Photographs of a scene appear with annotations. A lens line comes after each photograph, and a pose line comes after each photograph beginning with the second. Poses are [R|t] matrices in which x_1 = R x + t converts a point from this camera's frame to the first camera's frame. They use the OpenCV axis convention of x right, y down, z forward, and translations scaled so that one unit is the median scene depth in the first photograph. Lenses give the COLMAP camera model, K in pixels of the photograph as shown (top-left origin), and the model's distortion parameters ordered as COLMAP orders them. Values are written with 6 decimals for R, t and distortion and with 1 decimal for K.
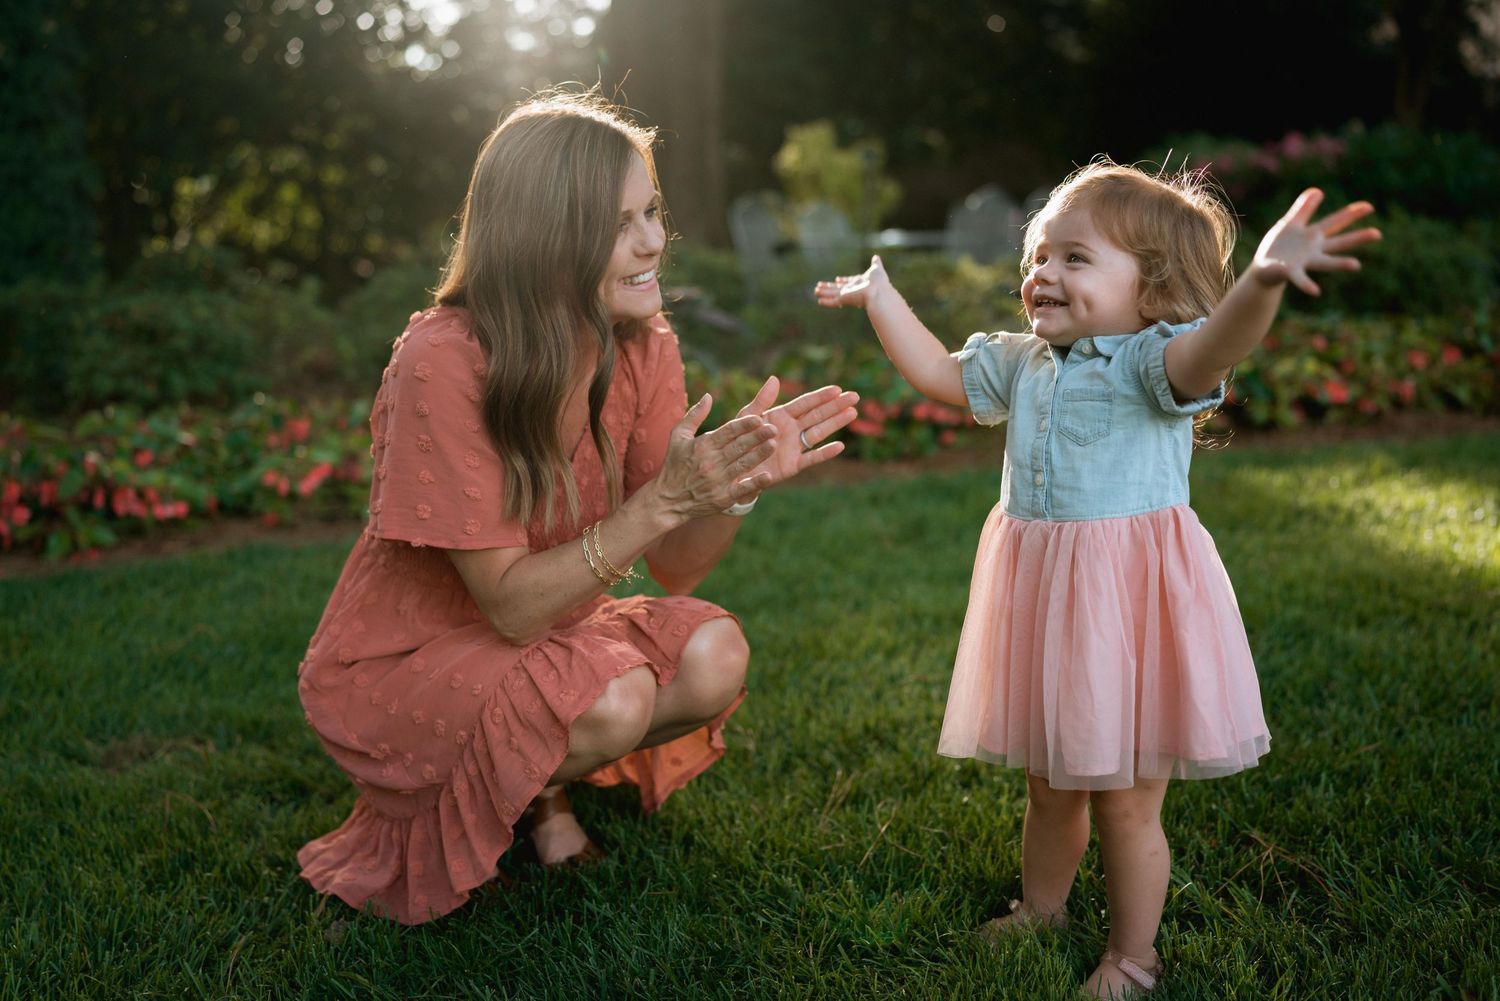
lens RADIAL K [[1457.0, 0, 744.2], [0, 1457.0, 493.8], [0, 0, 1]] dist [0.008384, 0.000000]
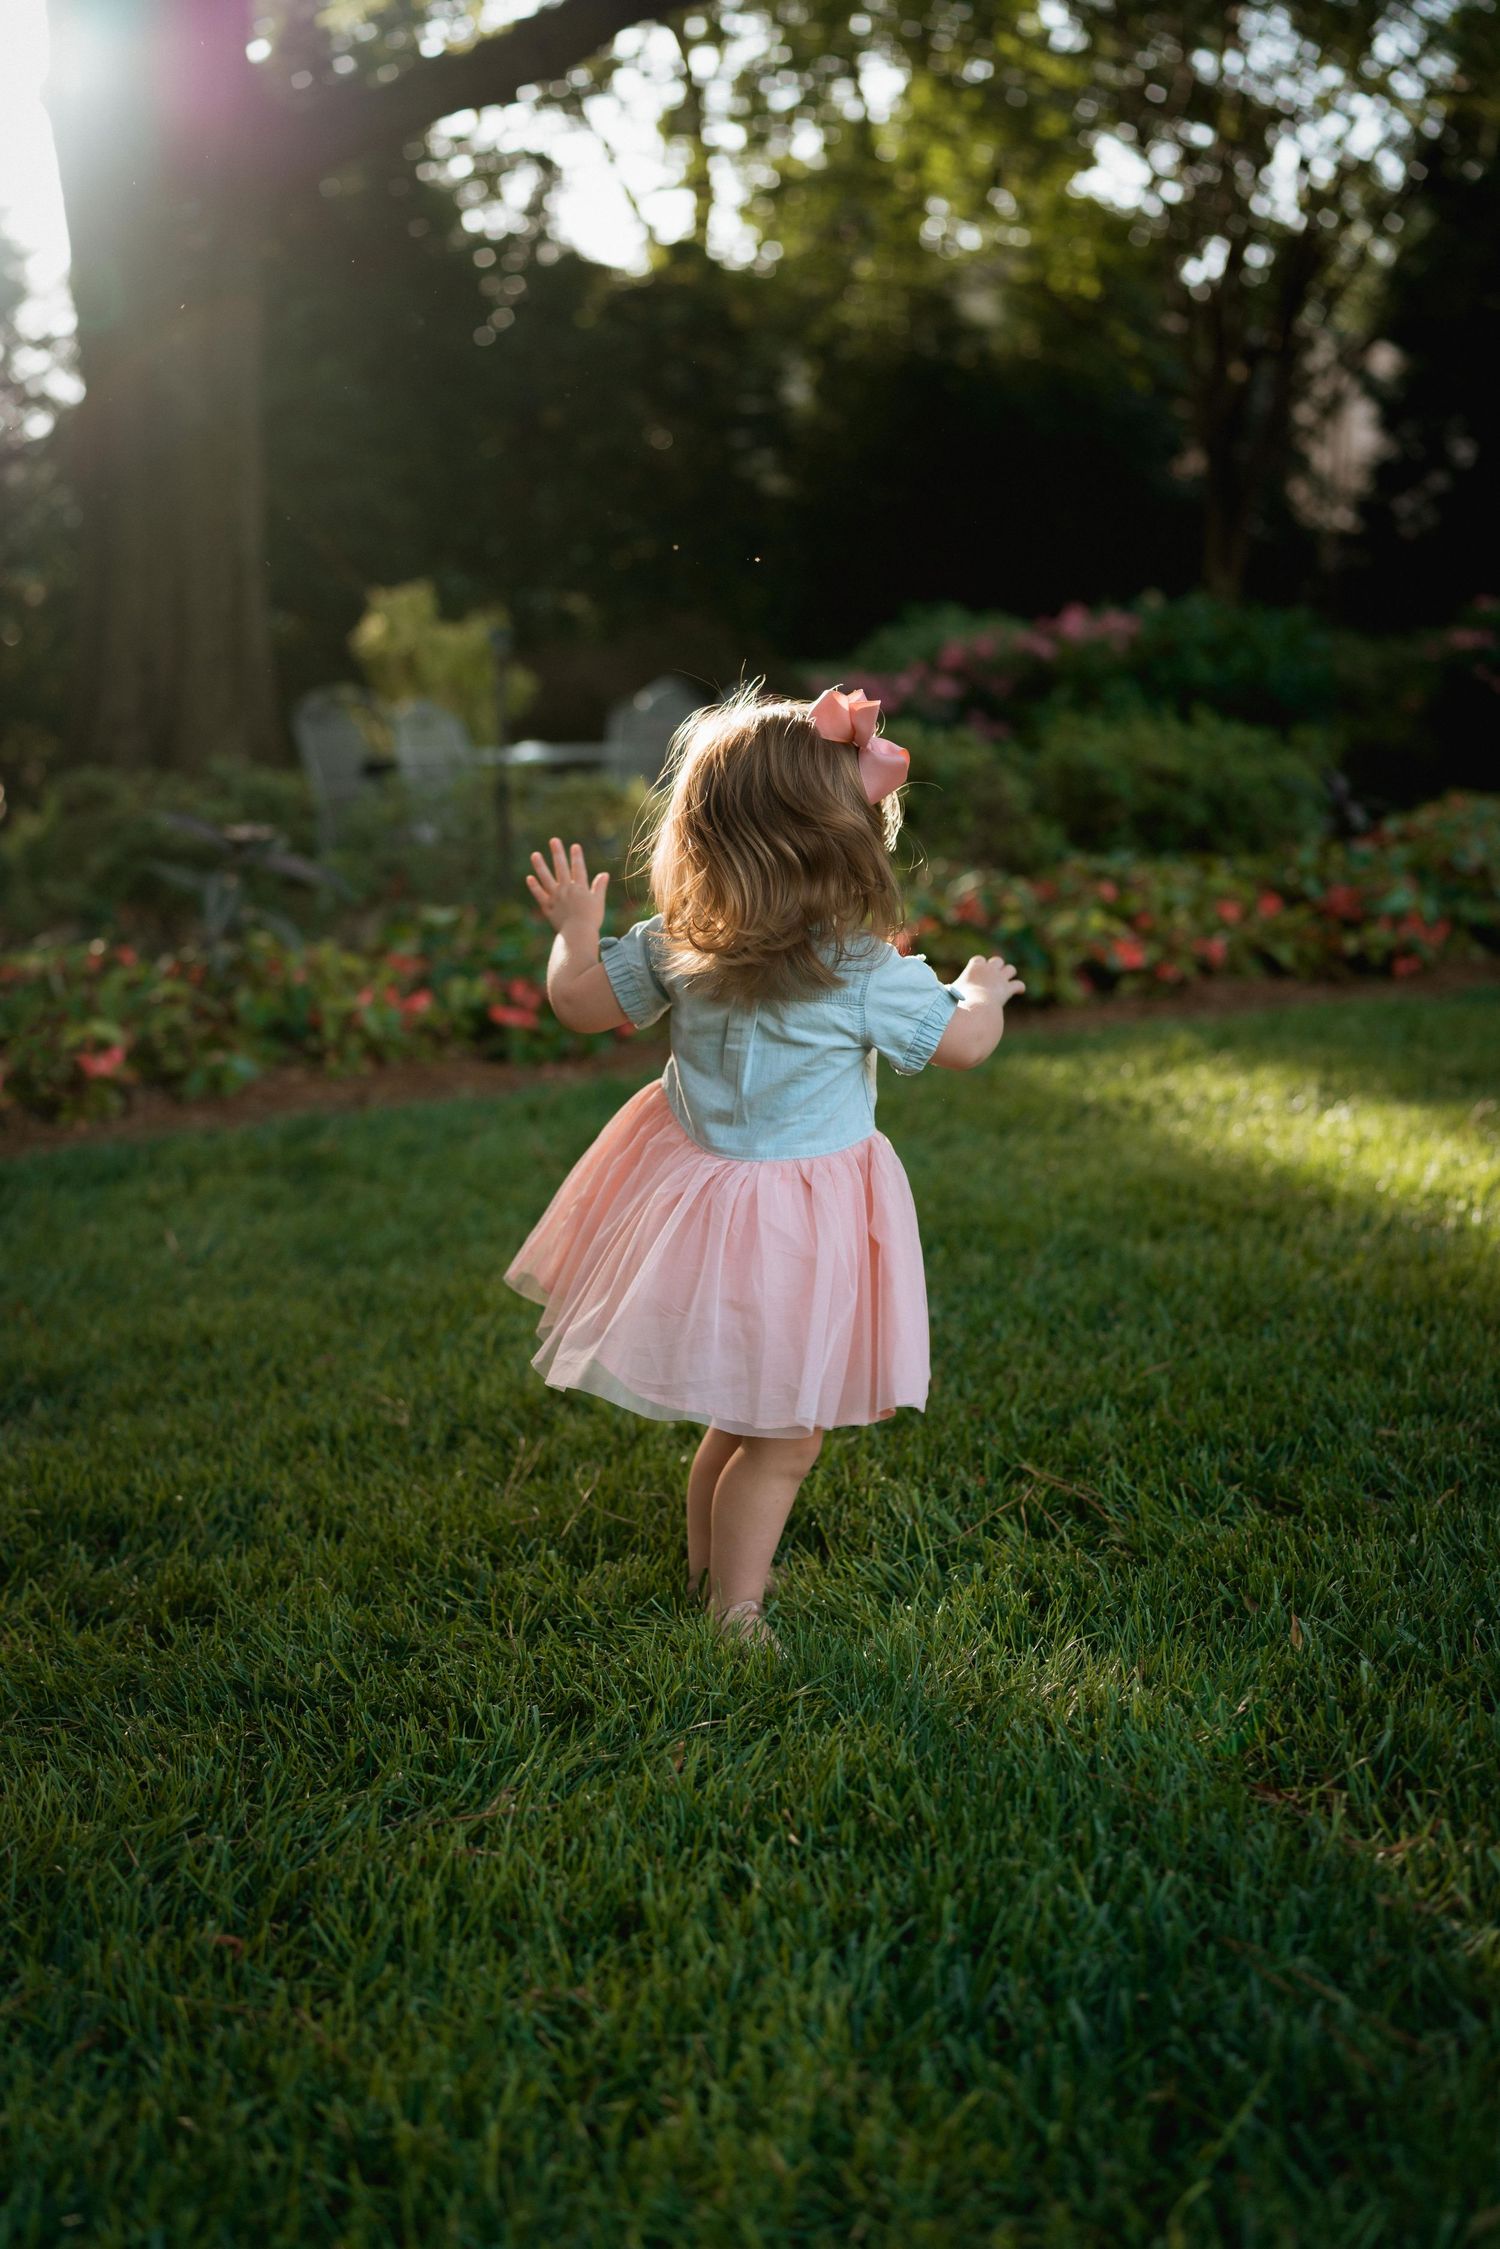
lens RADIAL K [[2184.5, 0, 749.3], [0, 2184.5, 1130.1], [0, 0, 1]] dist [0.008384, 0.000000]
pose [[0.979150, -0.036225, 0.199880, -0.025687], [0.036436, 0.999333, 0.002622, 0.015132], [-0.199842, 0.004715, 0.979817, -0.101467]]
